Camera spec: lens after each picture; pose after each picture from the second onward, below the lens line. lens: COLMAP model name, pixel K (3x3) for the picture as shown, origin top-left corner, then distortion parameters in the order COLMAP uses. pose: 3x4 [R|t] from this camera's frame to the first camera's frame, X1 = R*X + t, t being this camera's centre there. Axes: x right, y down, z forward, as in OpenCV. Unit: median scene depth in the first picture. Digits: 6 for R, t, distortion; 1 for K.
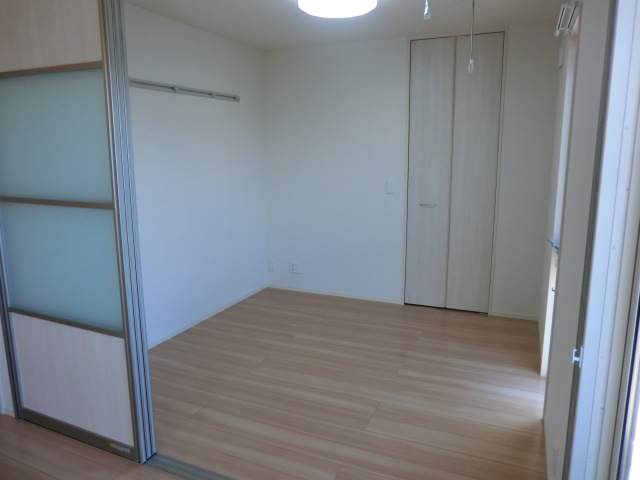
lens RADIAL K [[449.1, 0, 320.0], [0, 449.1, 240.0], [0, 0, 1]] dist [-0.148525, 0.111210]
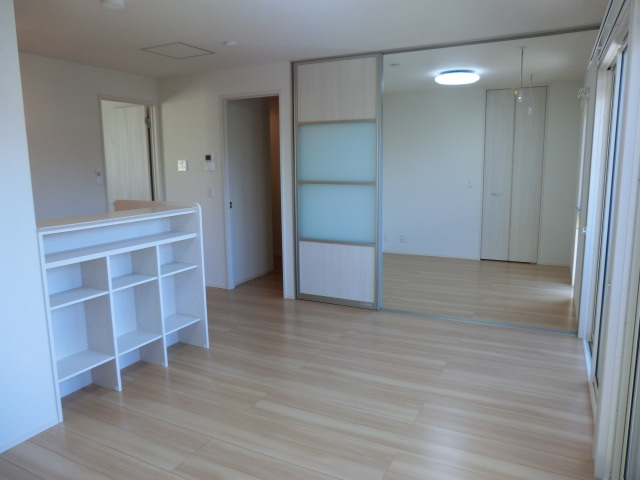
lens RADIAL K [[459.0, 0, 320.0], [0, 459.0, 240.0], [0, 0, 1]] dist [-0.116727, 0.121289]
pose [[0.998972, -0.002362, -0.045265, -0.361717], [0.001067, 0.999590, -0.028602, 0.150919], [0.045314, 0.028525, 0.998565, -0.723512]]
